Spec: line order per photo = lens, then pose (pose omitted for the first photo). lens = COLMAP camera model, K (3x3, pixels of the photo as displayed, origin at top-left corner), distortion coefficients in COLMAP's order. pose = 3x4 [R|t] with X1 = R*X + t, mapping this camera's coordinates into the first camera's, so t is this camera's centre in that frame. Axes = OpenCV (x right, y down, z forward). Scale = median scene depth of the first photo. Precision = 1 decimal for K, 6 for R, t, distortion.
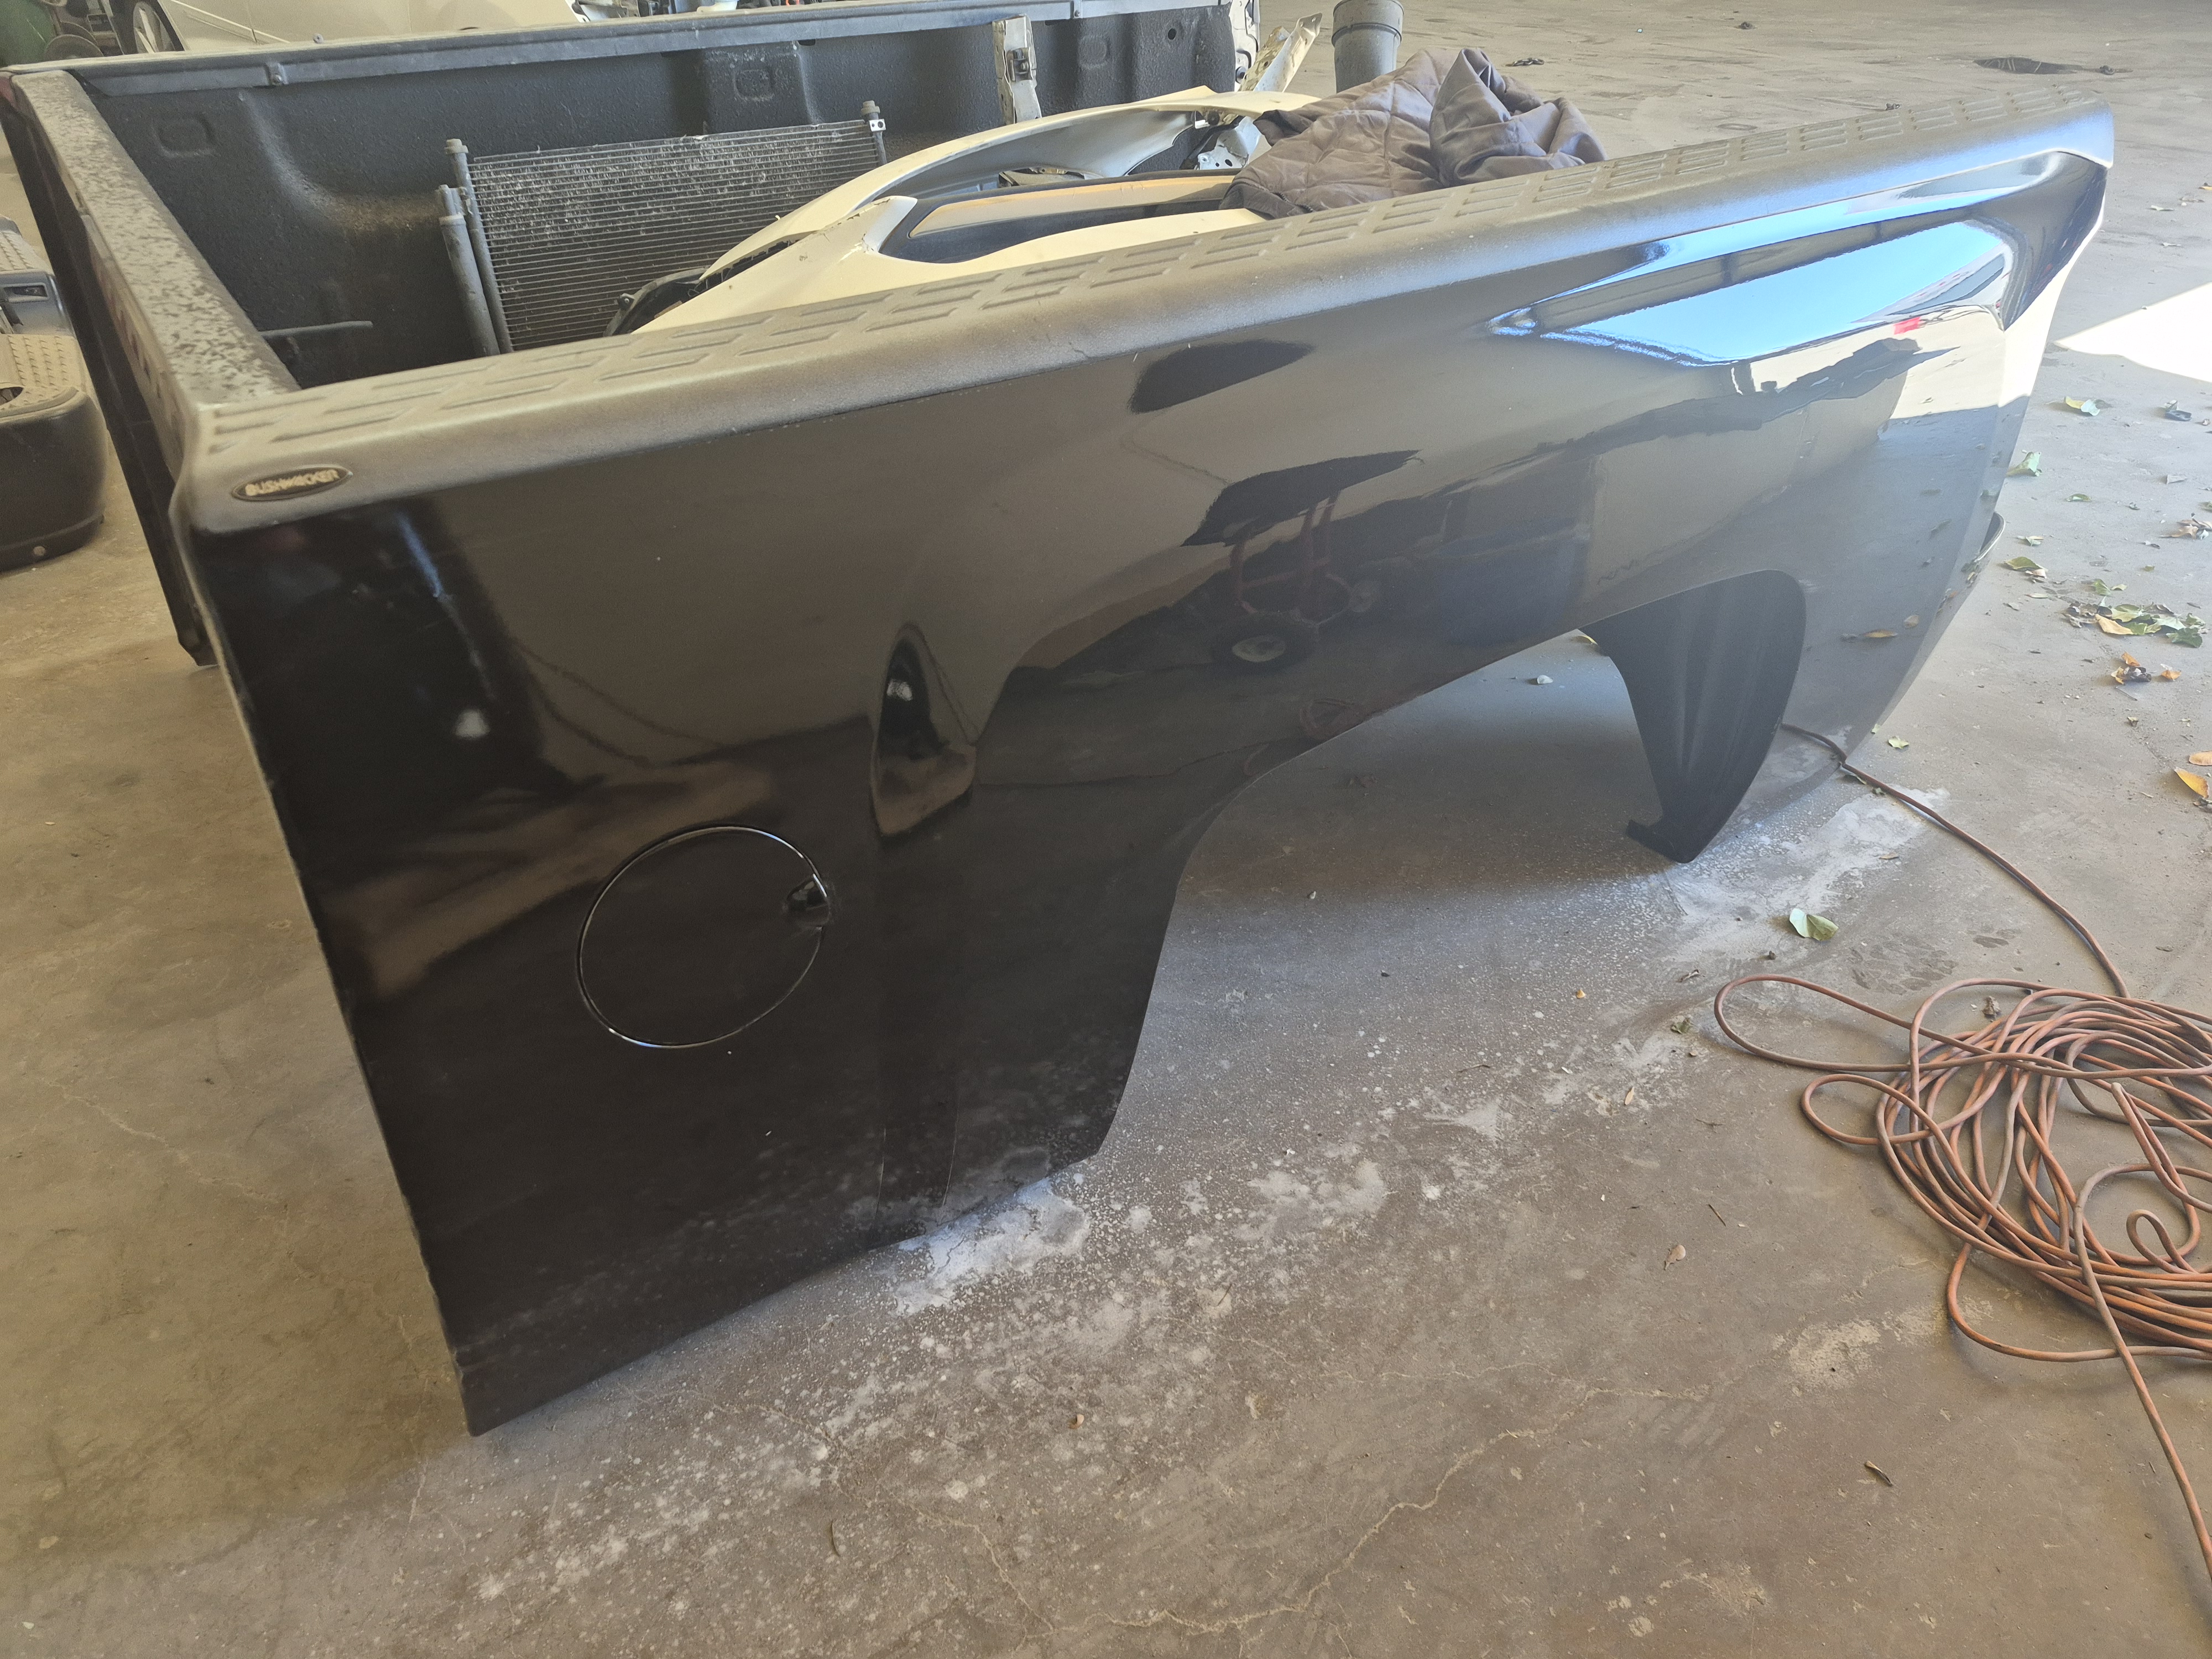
lens RADIAL K [[1540.5, 0, 1082.8], [0, 1540.5, 814.8], [0, 0, 1]] dist [0.048384, -0.042778]
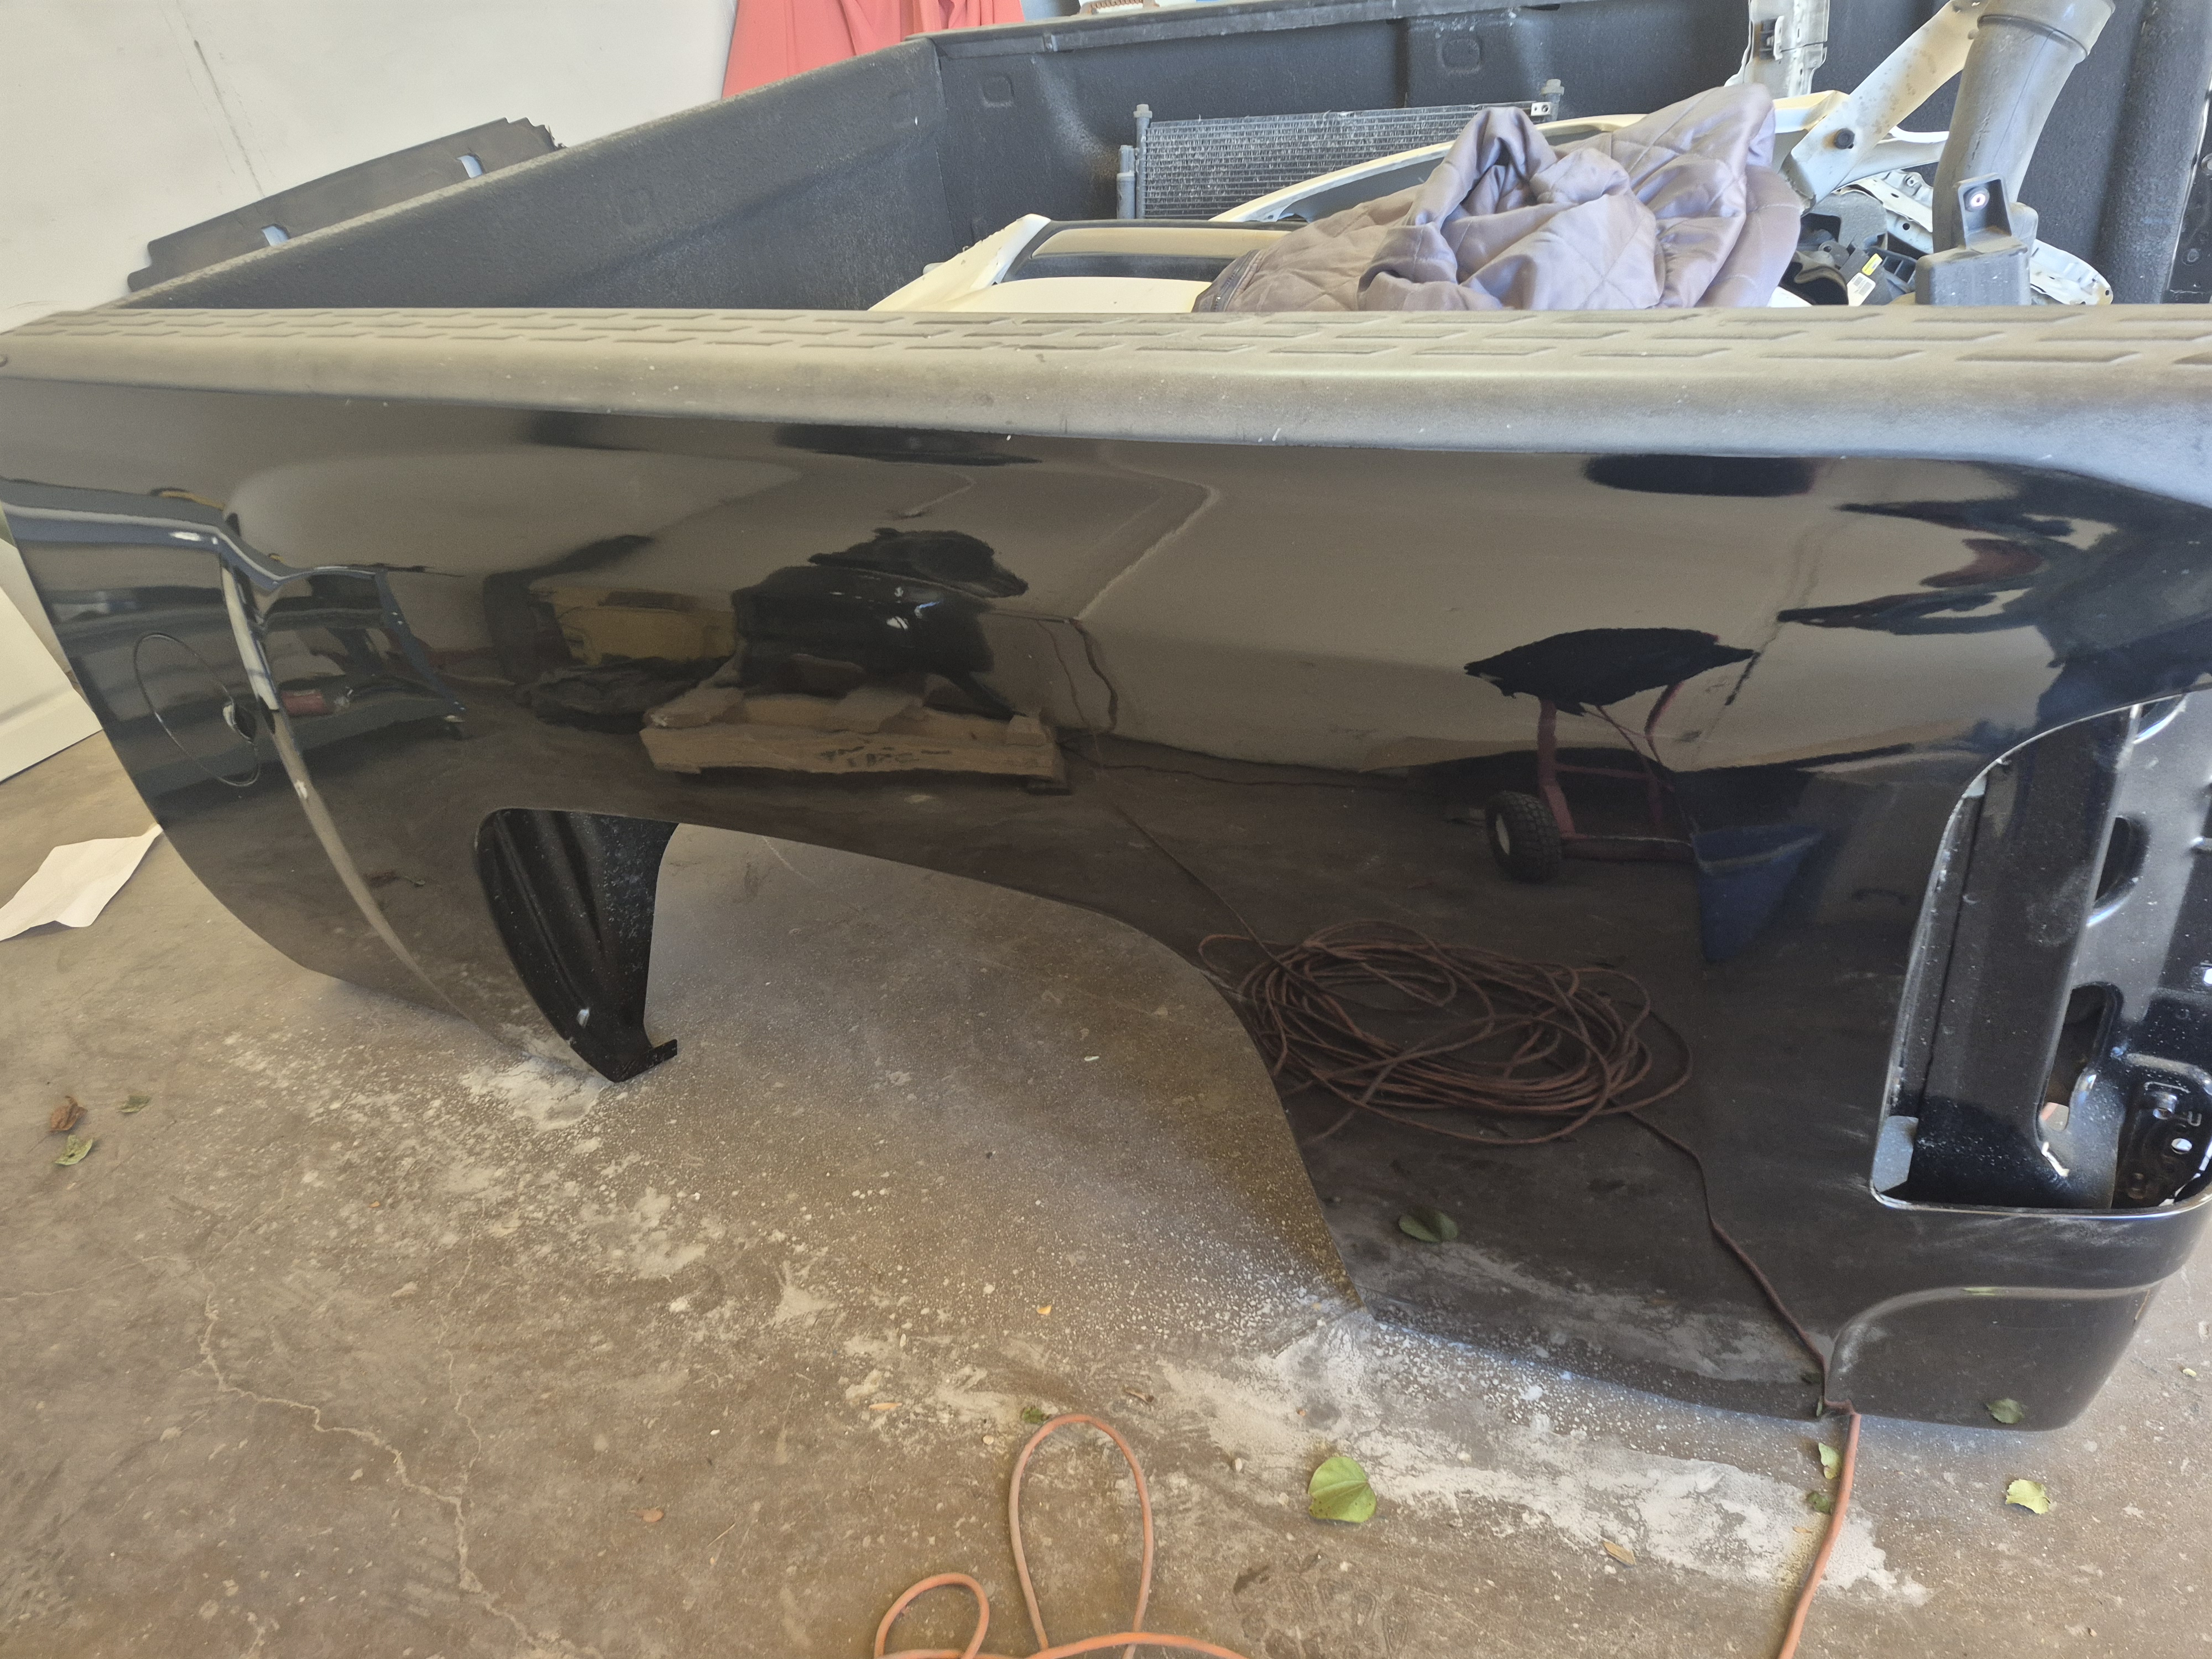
lens RADIAL K [[1540.5, 0, 1119.8], [0, 1540.5, 840.5], [0, 0, 1]] dist [0.048384, -0.042778]
pose [[0.472229, 0.434237, -0.767097, 0.944239], [-0.365733, 0.888322, 0.277713, -0.375743], [0.802022, 0.149409, 0.578306, 0.589782]]
